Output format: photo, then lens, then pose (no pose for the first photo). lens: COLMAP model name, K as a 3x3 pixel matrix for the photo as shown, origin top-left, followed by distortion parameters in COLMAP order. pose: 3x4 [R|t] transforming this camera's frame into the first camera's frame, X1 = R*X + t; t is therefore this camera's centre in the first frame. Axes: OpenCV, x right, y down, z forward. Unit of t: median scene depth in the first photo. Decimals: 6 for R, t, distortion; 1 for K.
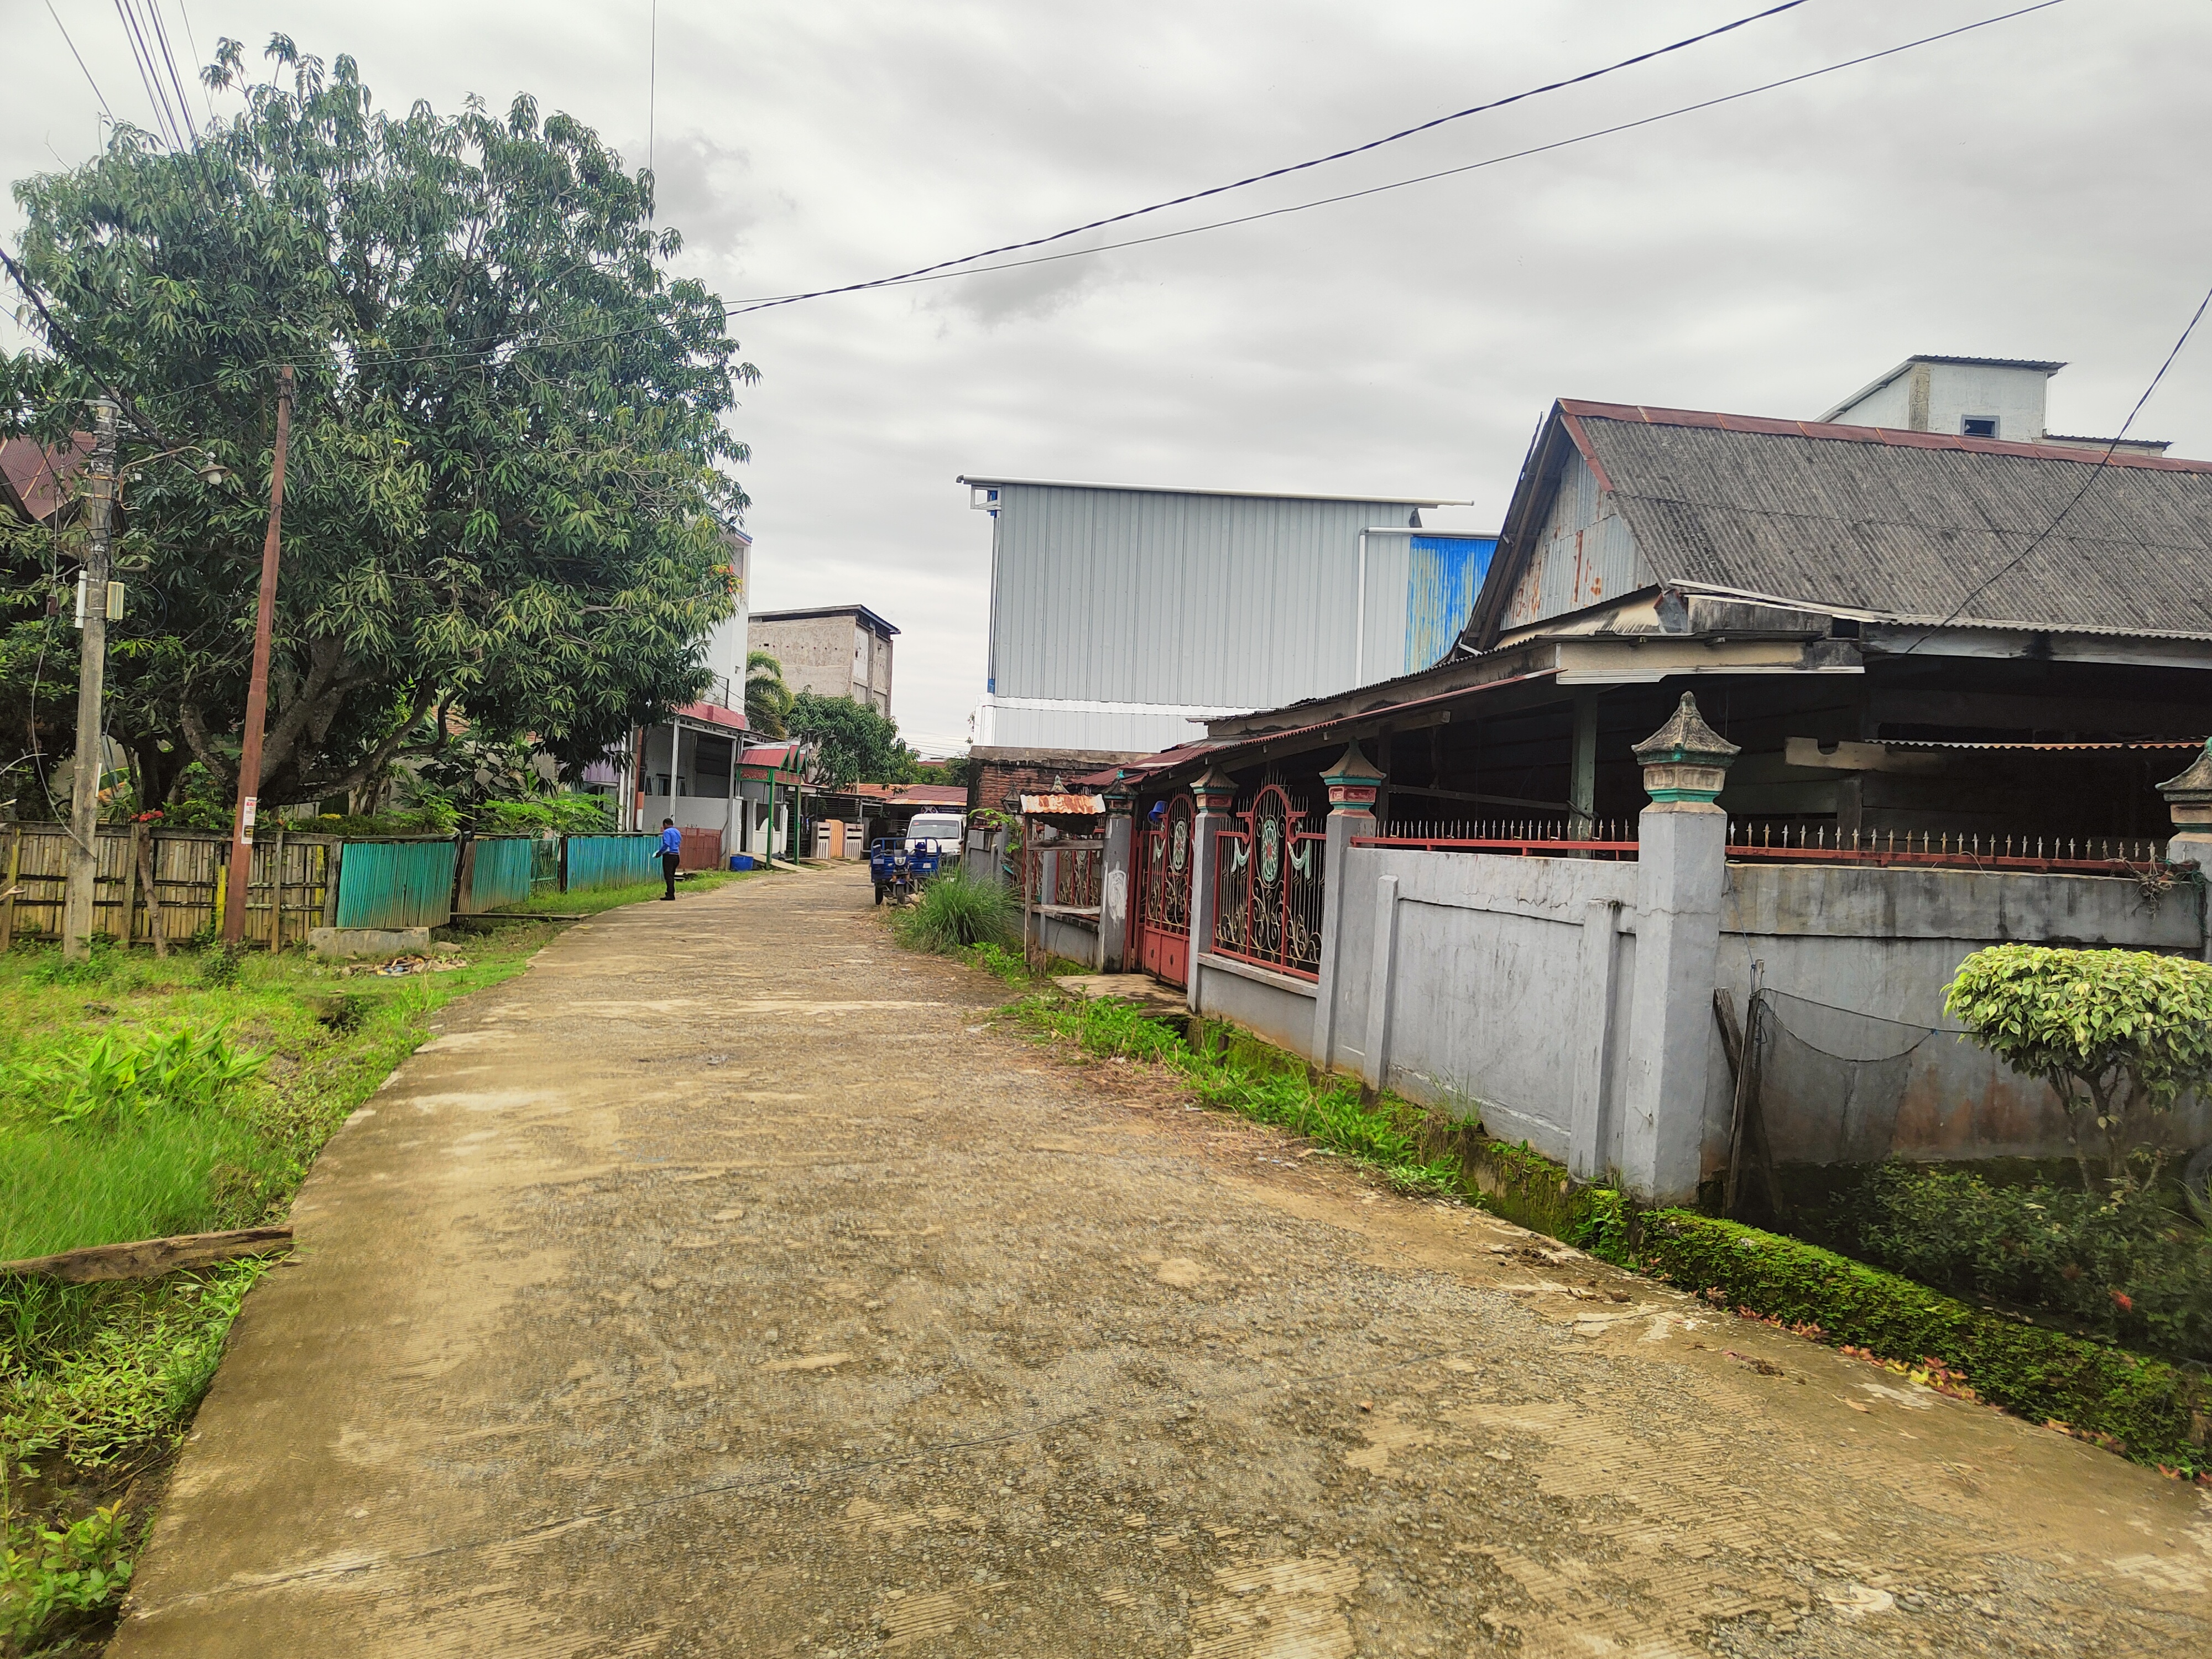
lens RADIAL K [[1493.2, 0, 1106.0], [0, 1493.2, 829.5], [0, 0, 1]] dist [-0.039336, -0.001313]
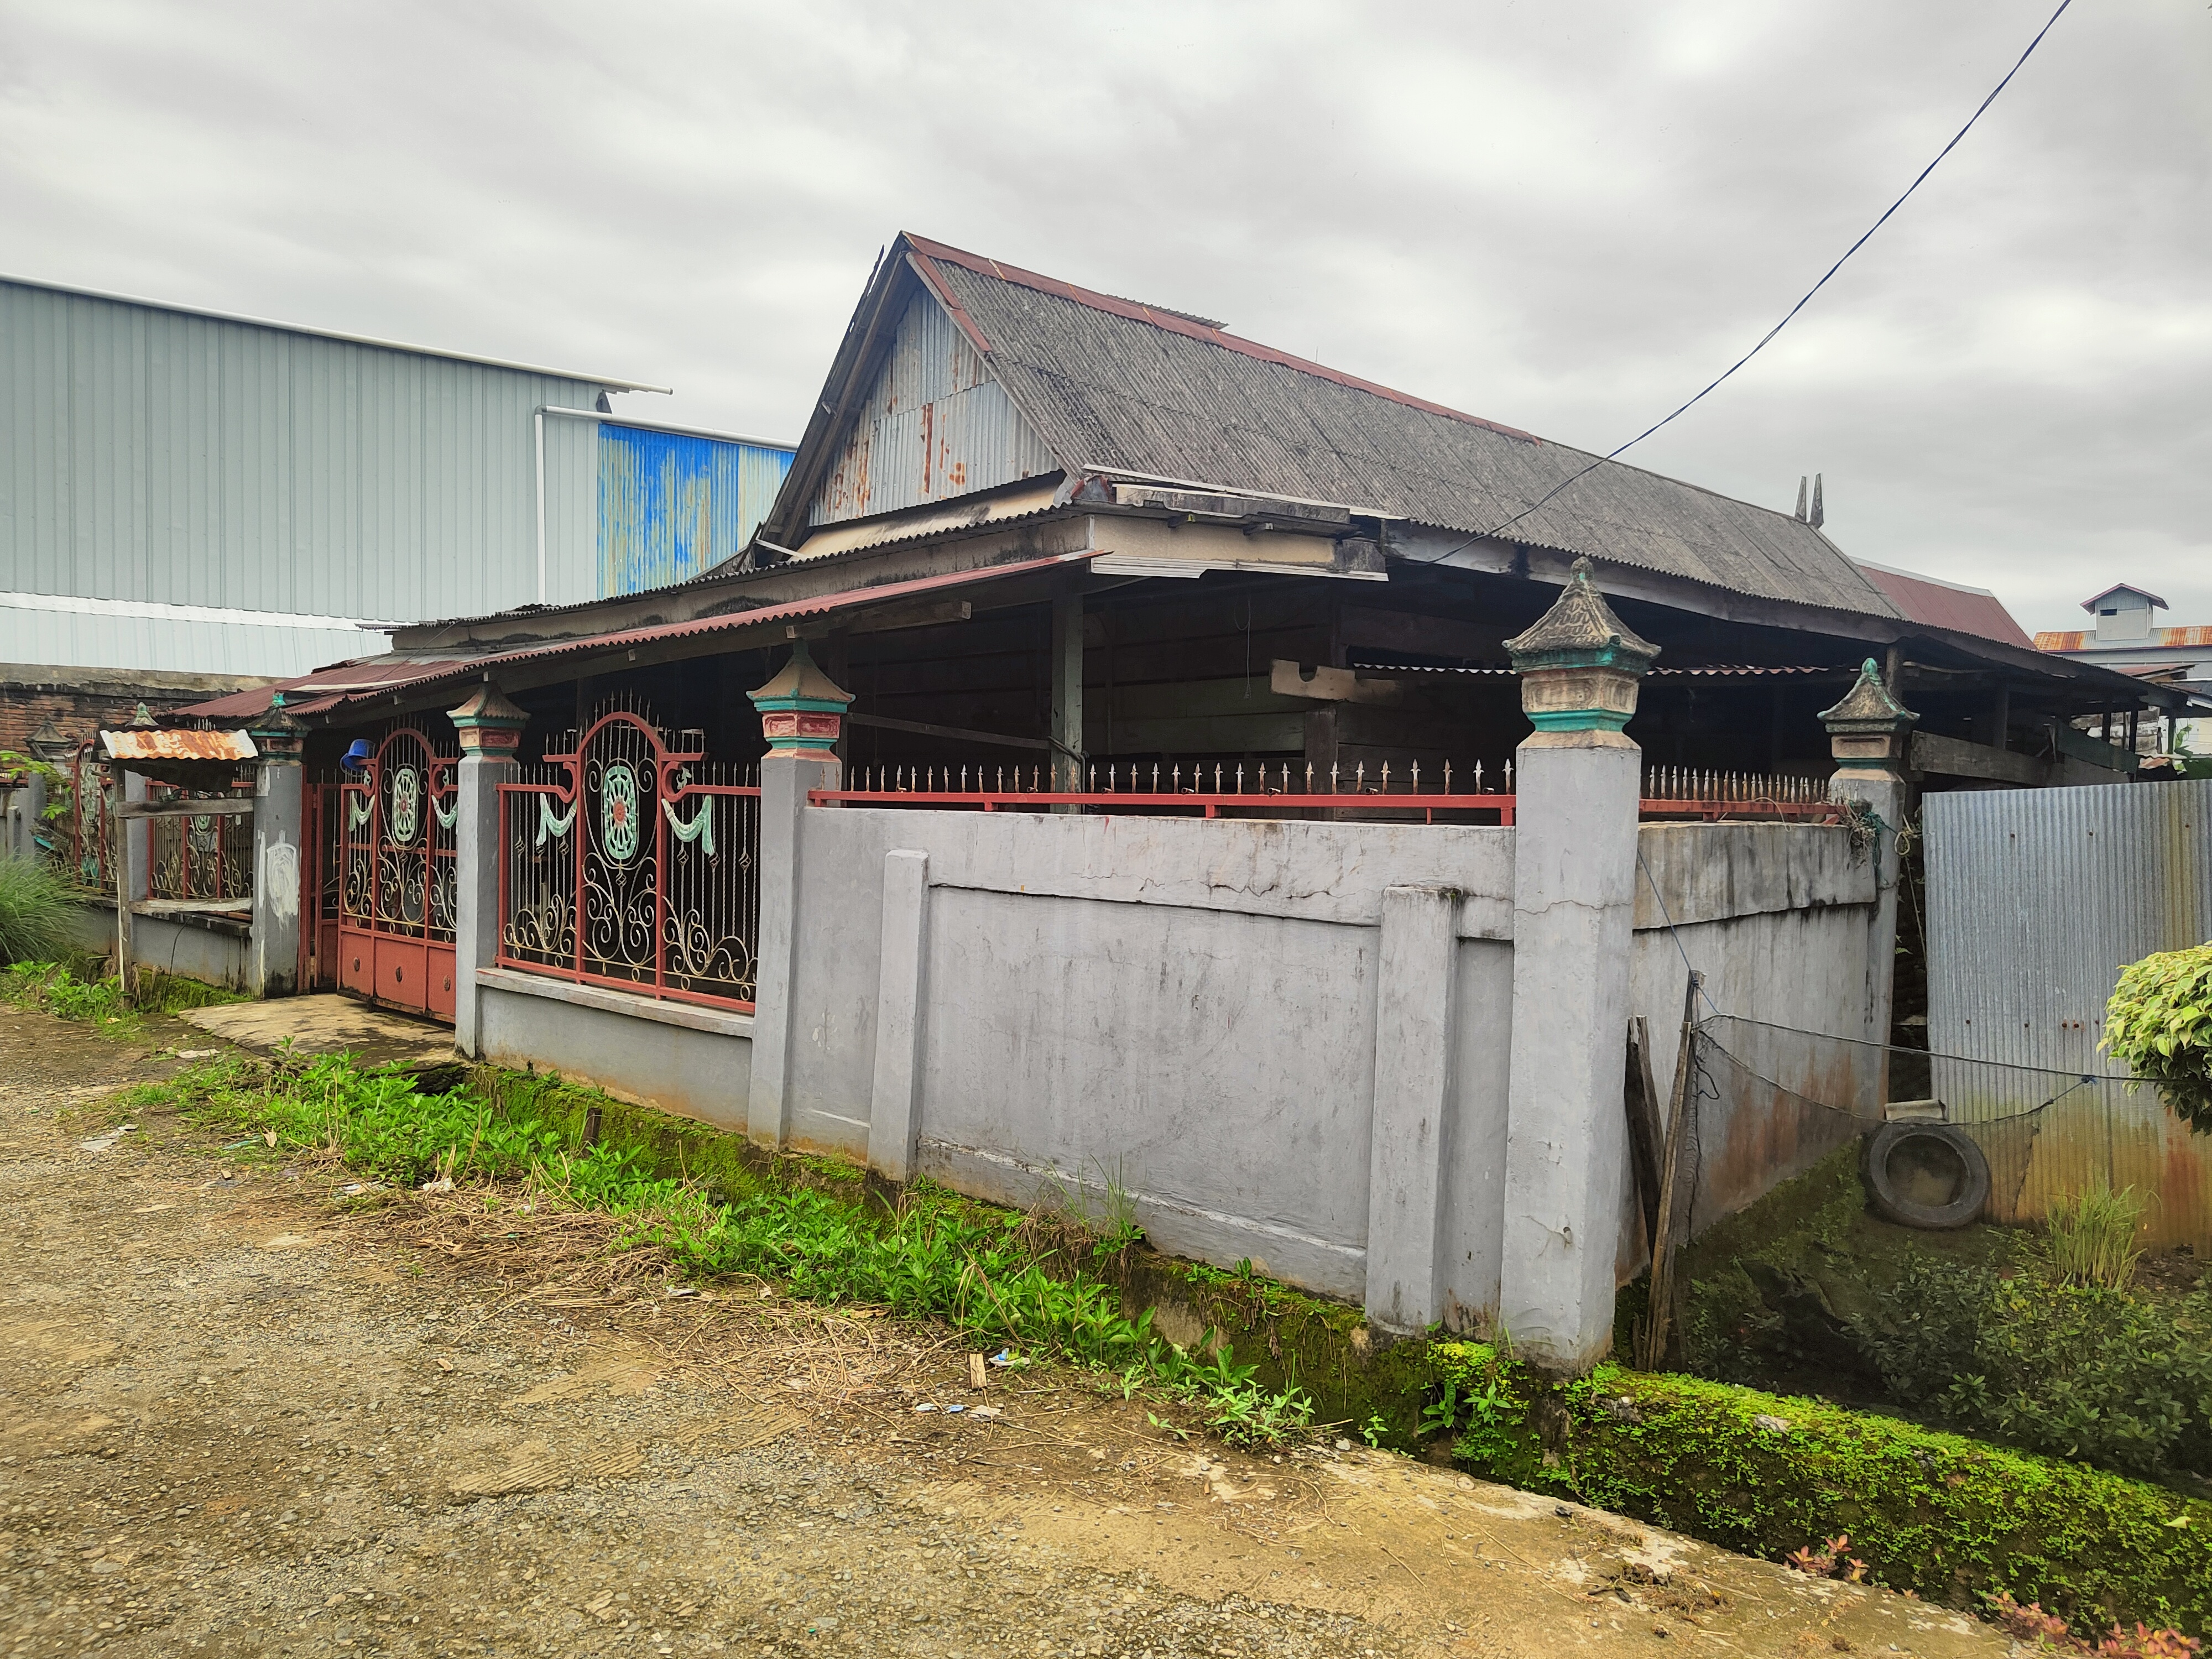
lens RADIAL K [[1509.6, 0, 1103.4], [0, 1509.6, 841.7], [0, 0, 1]] dist [0.006786, -0.000942]
pose [[0.835122, -0.038648, 0.548706, -0.085352], [0.013398, 0.998662, 0.049949, -0.003783], [-0.549902, -0.034362, 0.834522, 0.345313]]
